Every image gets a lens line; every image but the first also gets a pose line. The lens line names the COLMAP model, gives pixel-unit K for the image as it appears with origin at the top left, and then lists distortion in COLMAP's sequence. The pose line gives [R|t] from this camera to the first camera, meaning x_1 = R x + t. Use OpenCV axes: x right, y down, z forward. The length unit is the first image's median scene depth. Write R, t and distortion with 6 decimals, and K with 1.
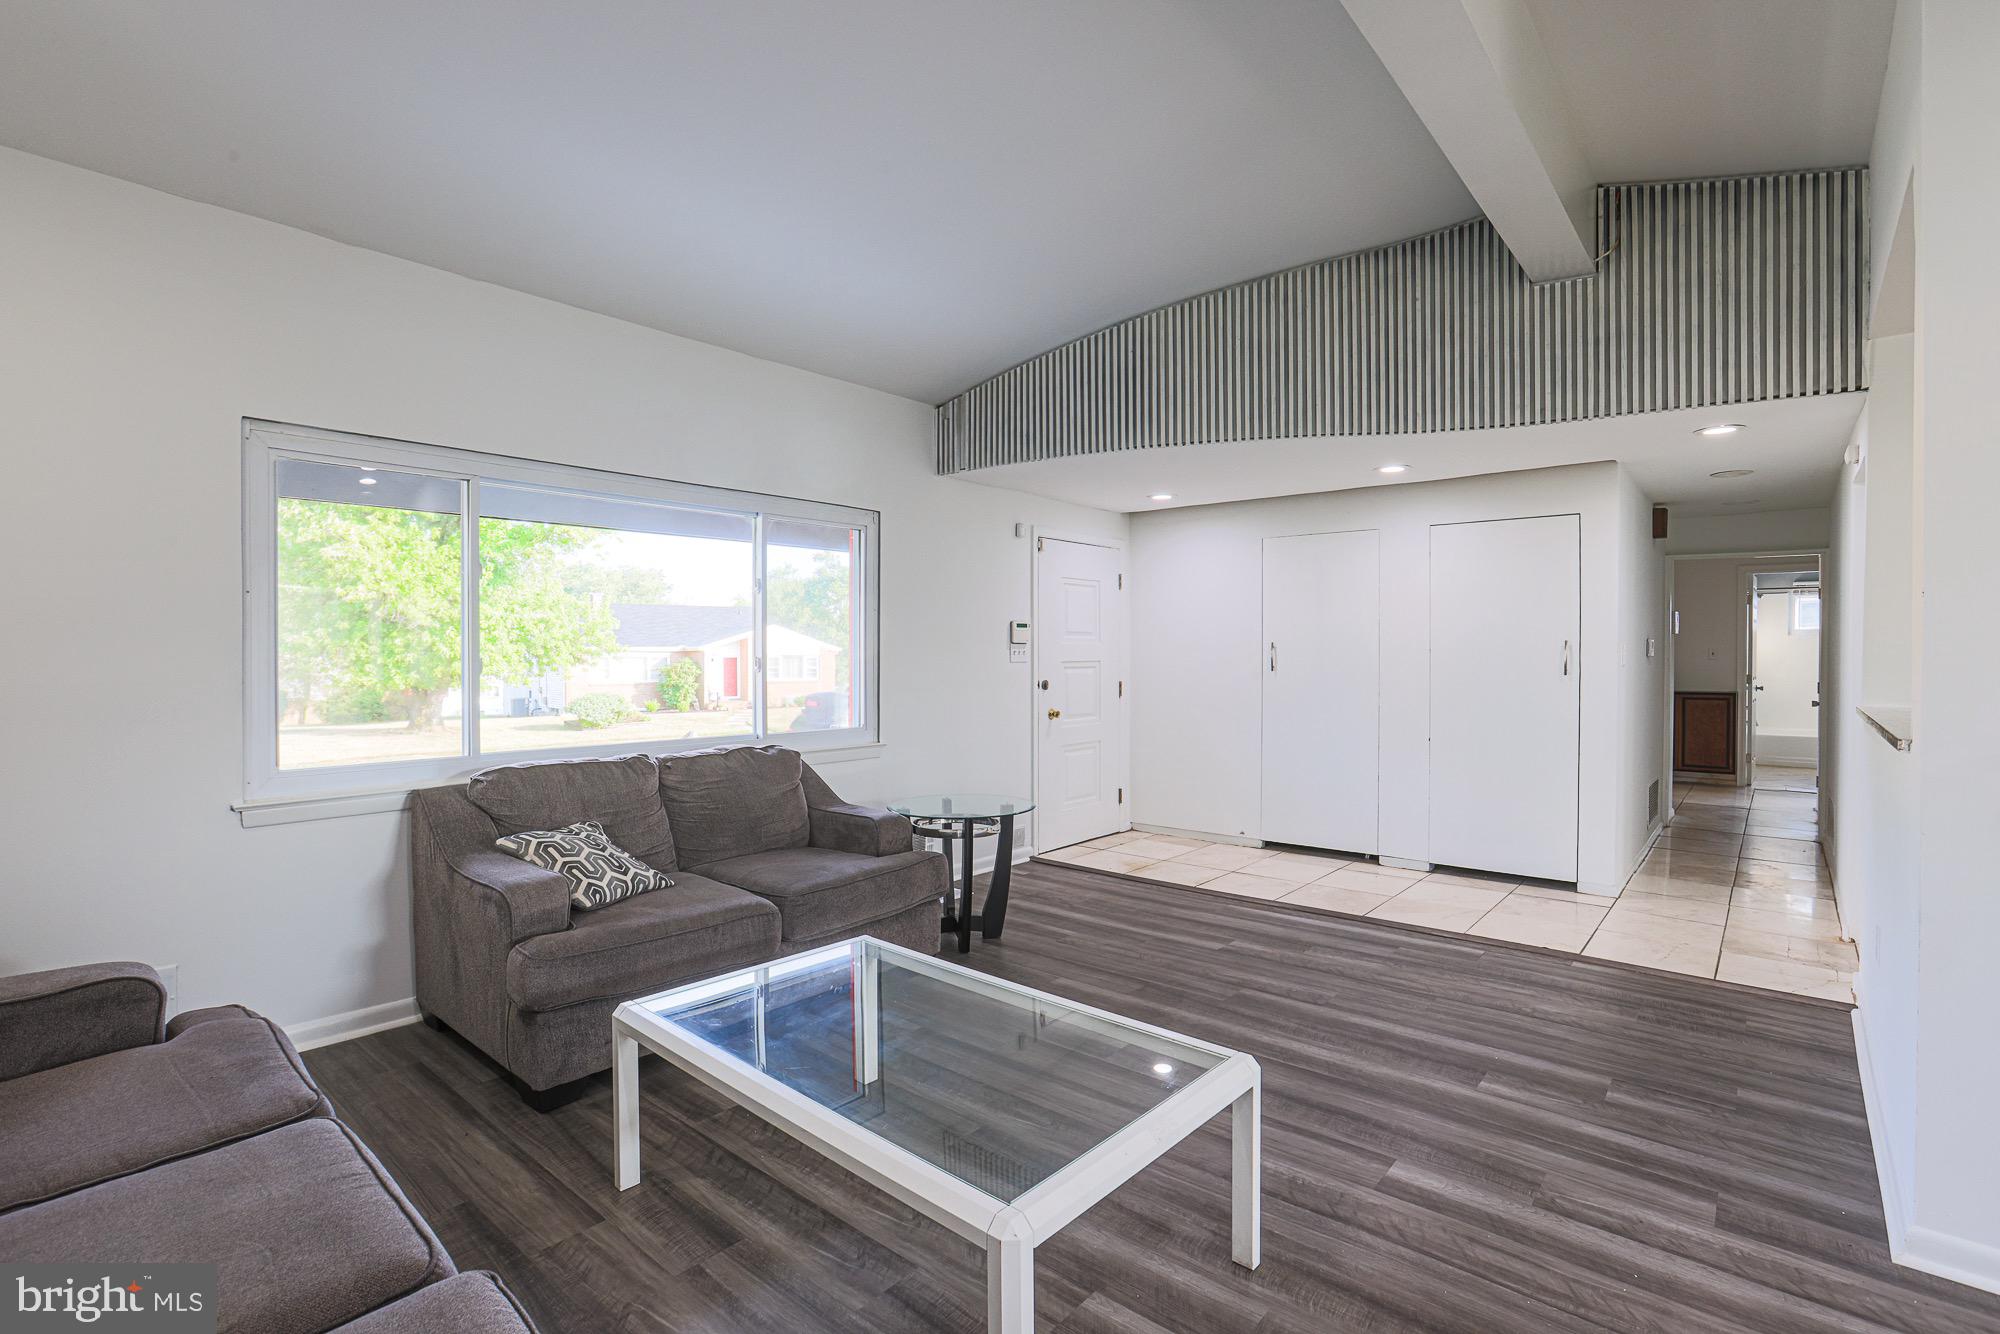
lens RADIAL K [[935.3, 0, 1009.4], [0, 935.3, 661.9], [0, 0, 1]] dist [-0.052767, 0.023683]
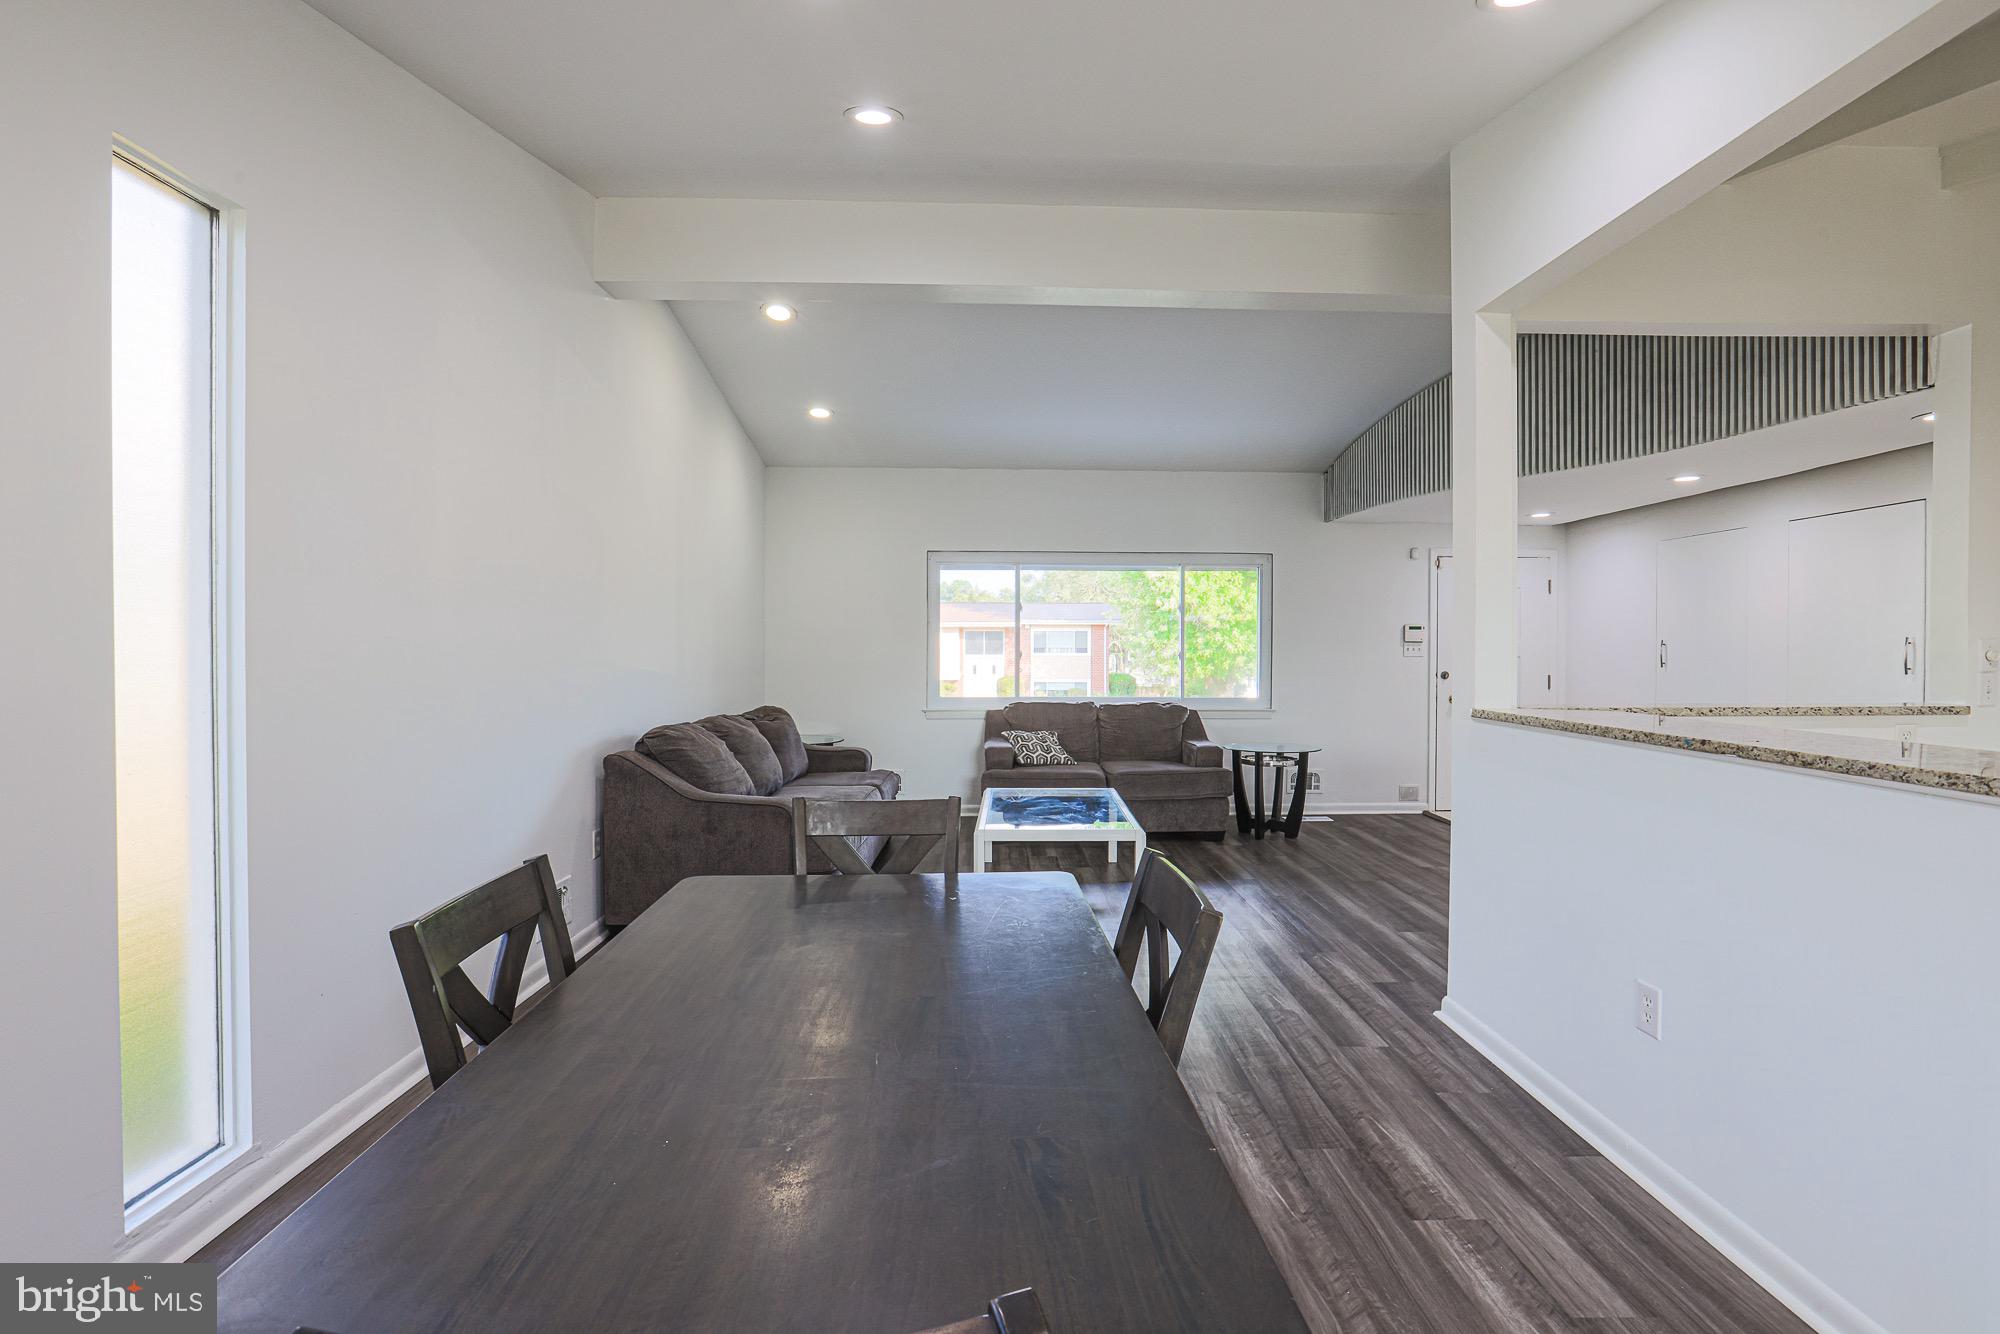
lens RADIAL K [[919.6, 0, 1011.4], [0, 919.6, 647.2], [0, 0, 1]] dist [-0.045496, 0.018278]
pose [[0.664774, 0.001214, -0.747043, 0.845561], [-0.011326, 0.999900, -0.008454, 0.006437], [0.746958, 0.014081, 0.664722, -0.346415]]
